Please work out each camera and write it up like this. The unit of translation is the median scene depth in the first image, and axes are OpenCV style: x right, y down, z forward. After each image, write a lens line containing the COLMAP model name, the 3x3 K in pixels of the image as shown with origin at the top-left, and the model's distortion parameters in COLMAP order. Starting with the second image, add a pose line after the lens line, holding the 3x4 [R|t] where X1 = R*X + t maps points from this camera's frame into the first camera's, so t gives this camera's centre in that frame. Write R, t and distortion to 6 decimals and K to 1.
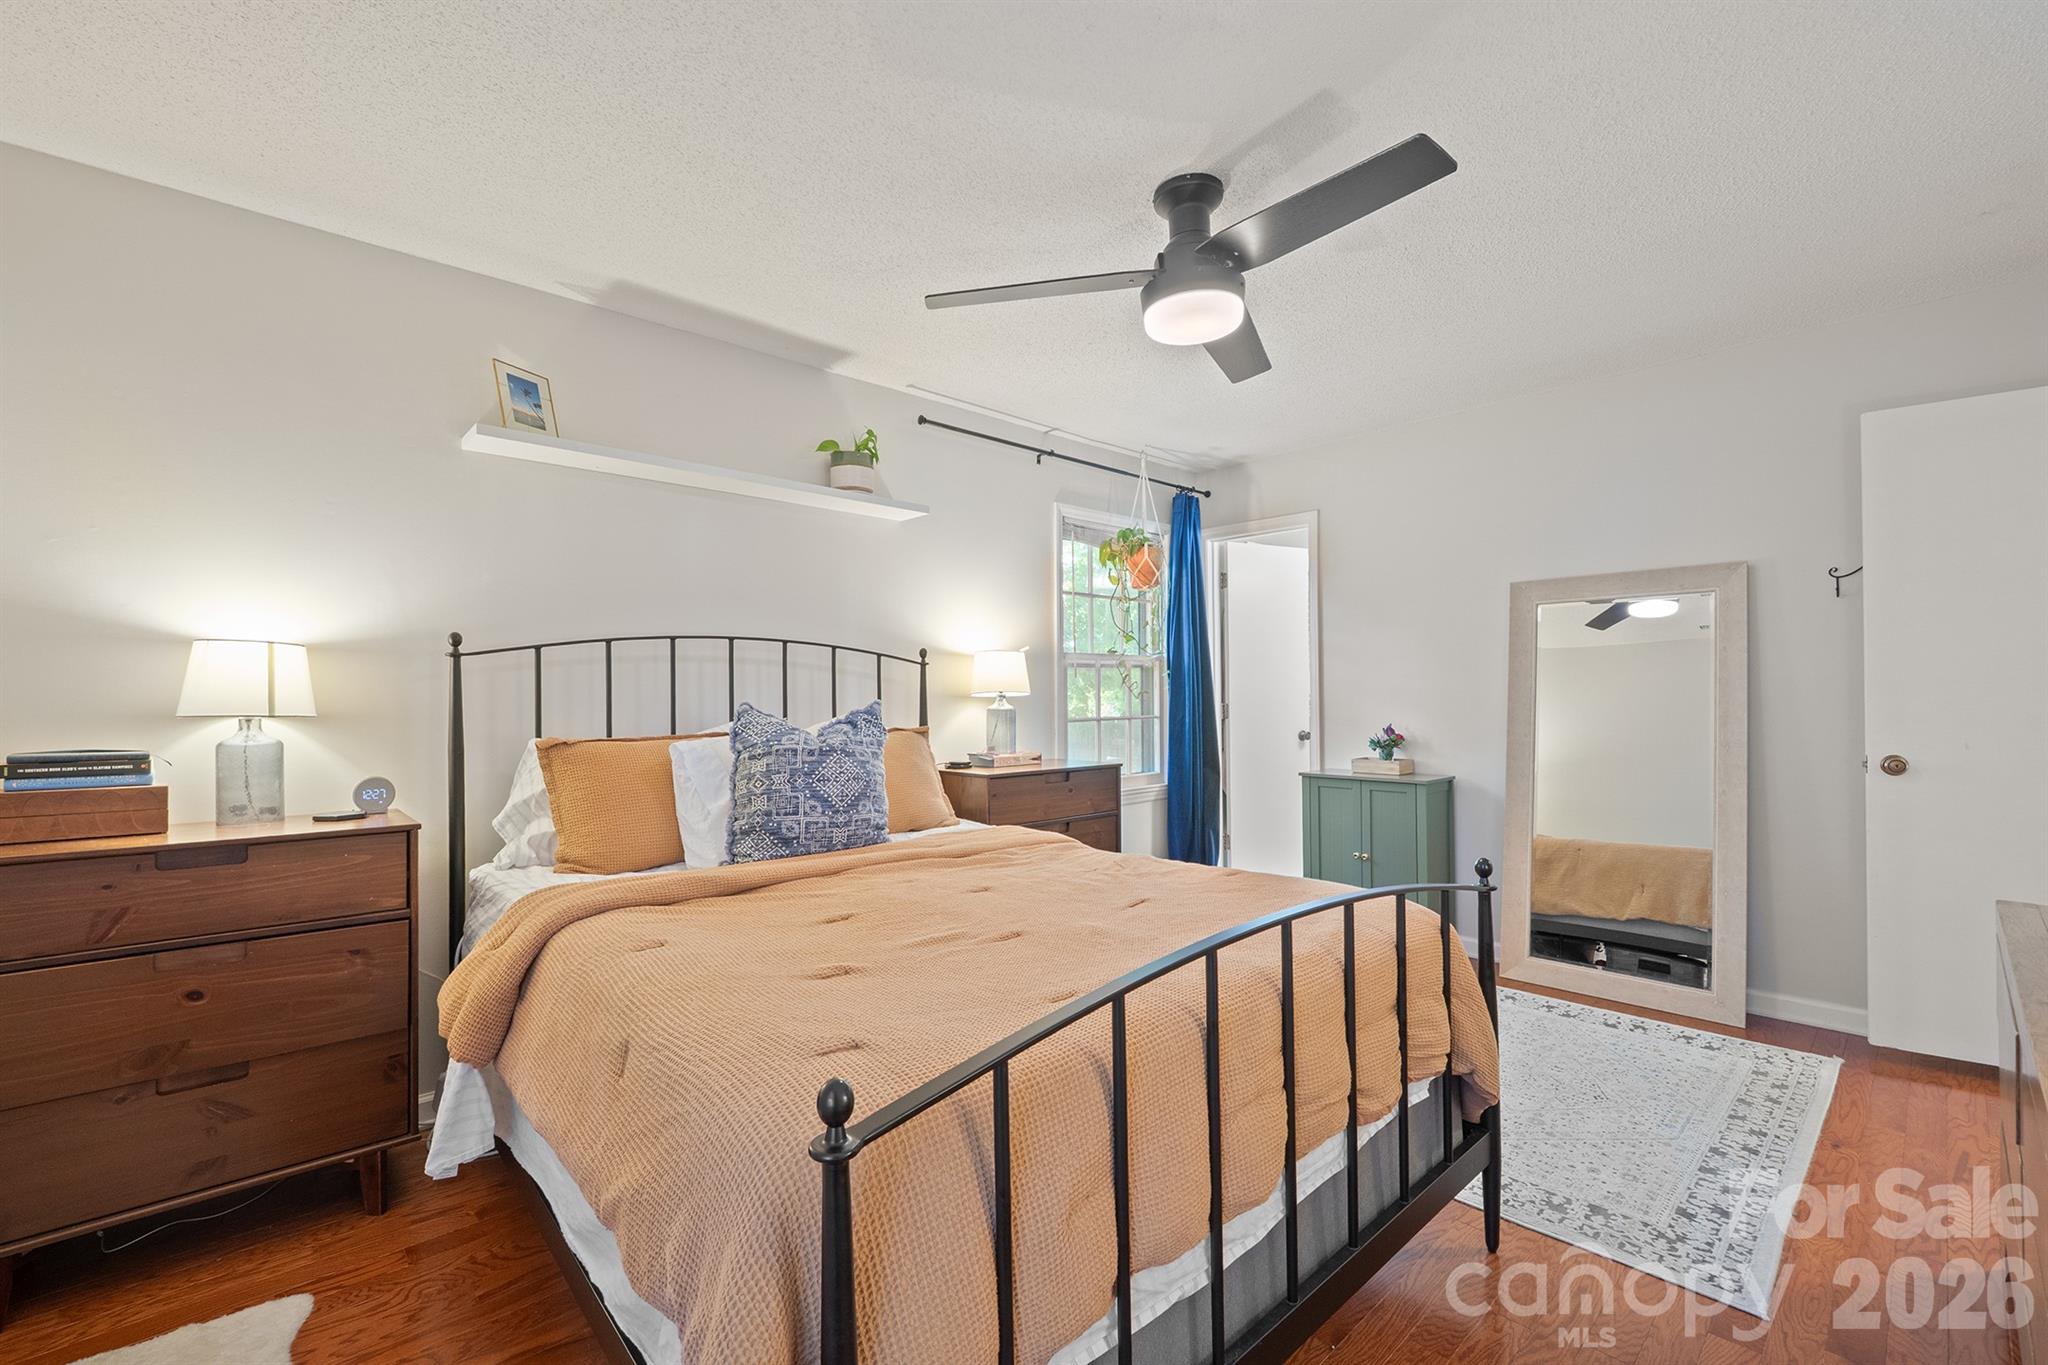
lens RADIAL K [[876.2, 0, 1026.2], [0, 876.2, 691.3], [0, 0, 1]] dist [-0.000708, -0.000126]
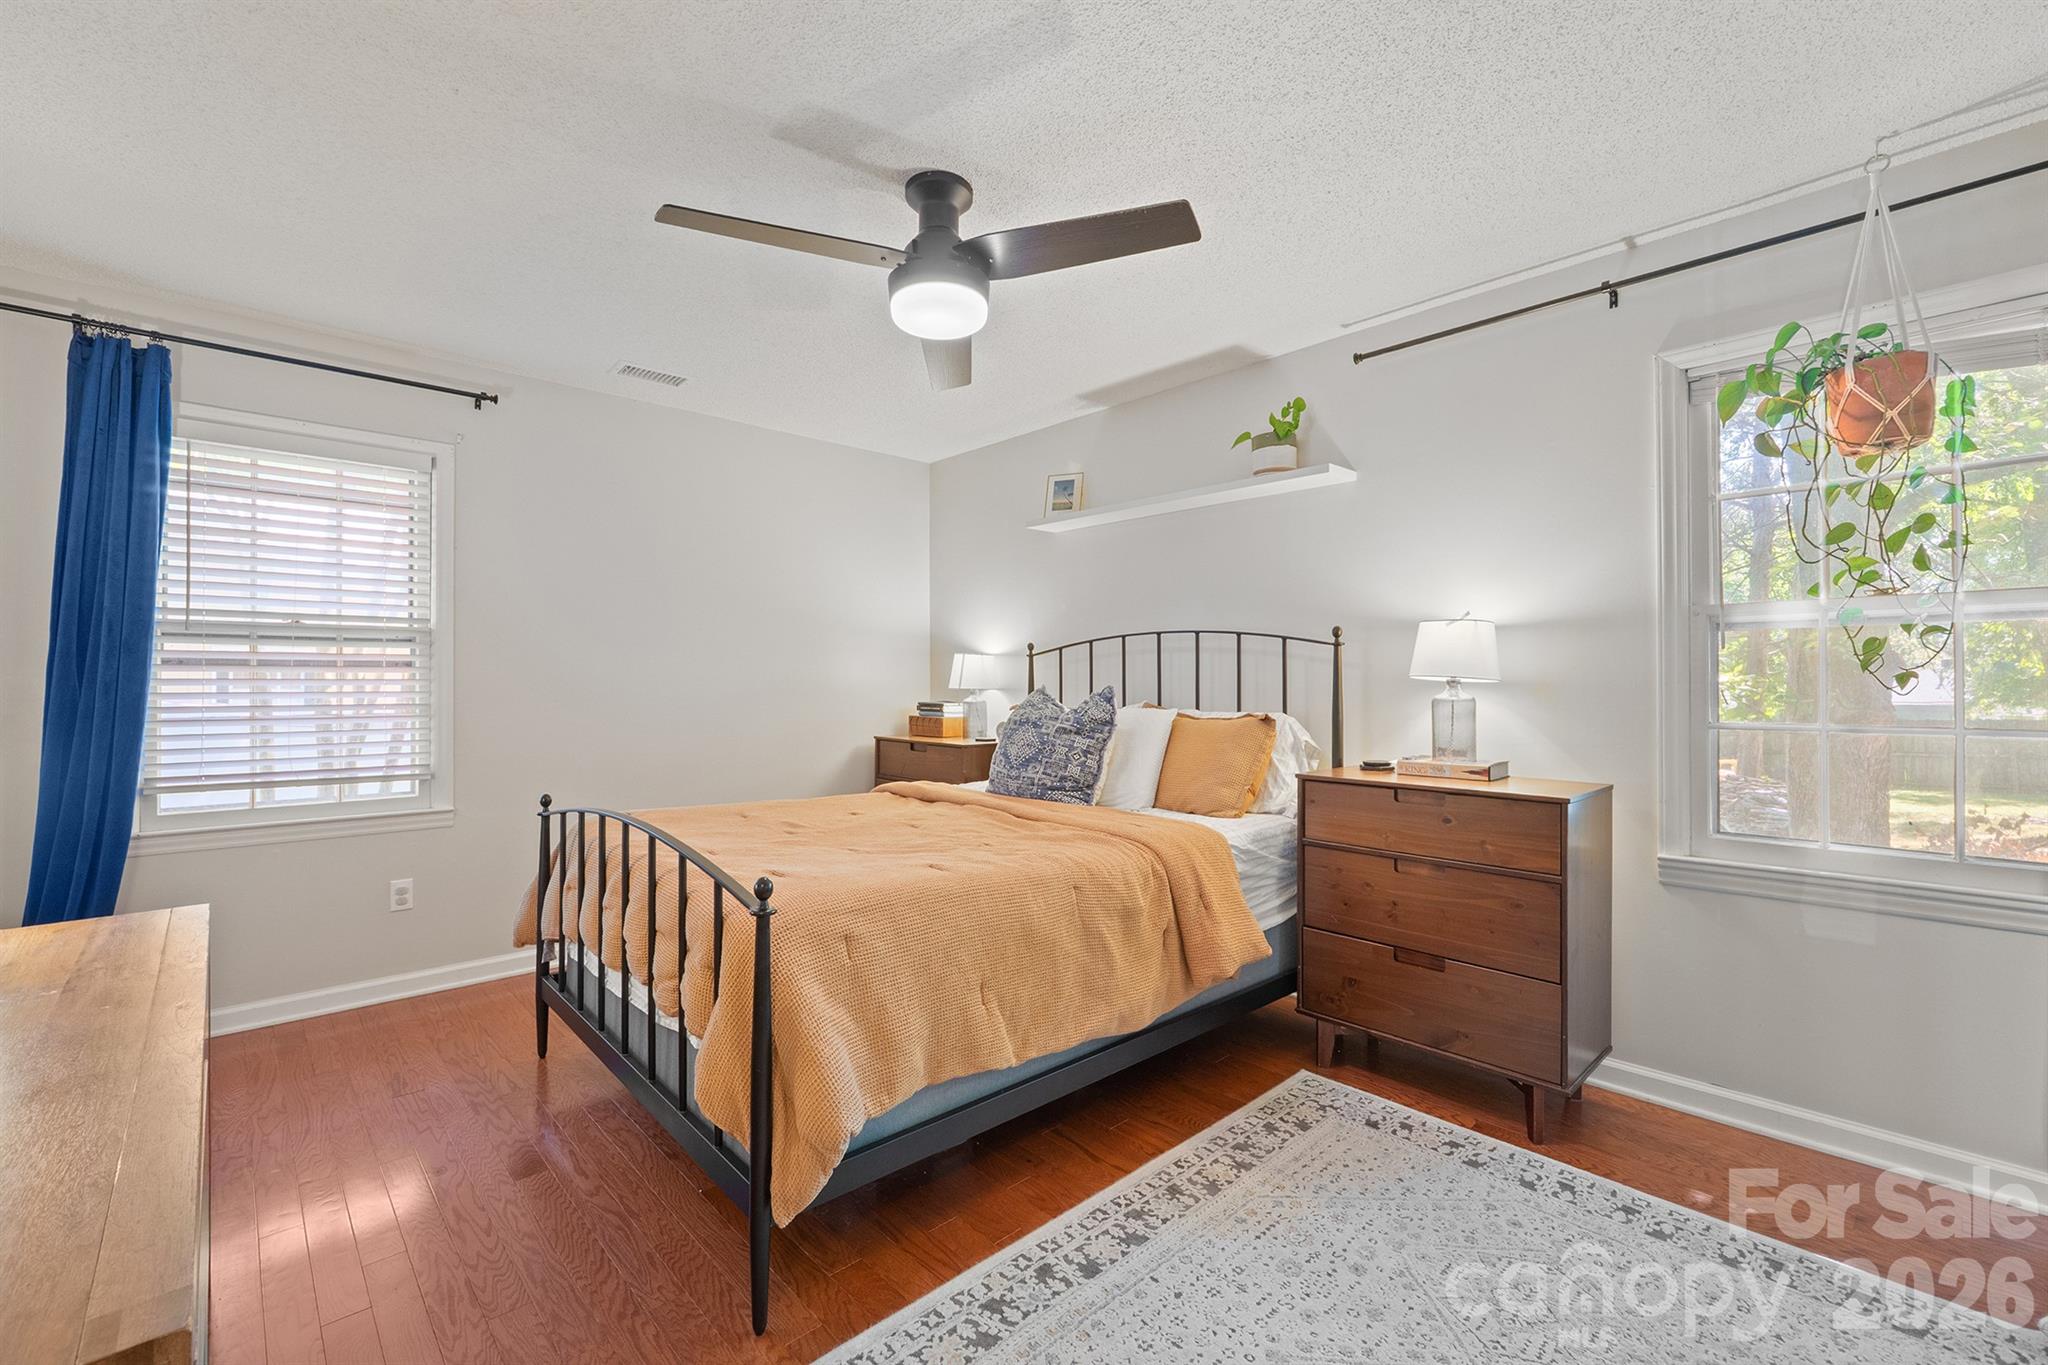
lens RADIAL K [[876.2, 0, 1026.8], [0, 876.2, 675.0], [0, 0, 1]] dist [-0.000708, -0.000126]
pose [[-0.010822, 0.000412, -0.999941, 0.908781], [0.005963, 0.999982, 0.000348, -0.003167], [0.999924, -0.005959, -0.010824, 0.840914]]
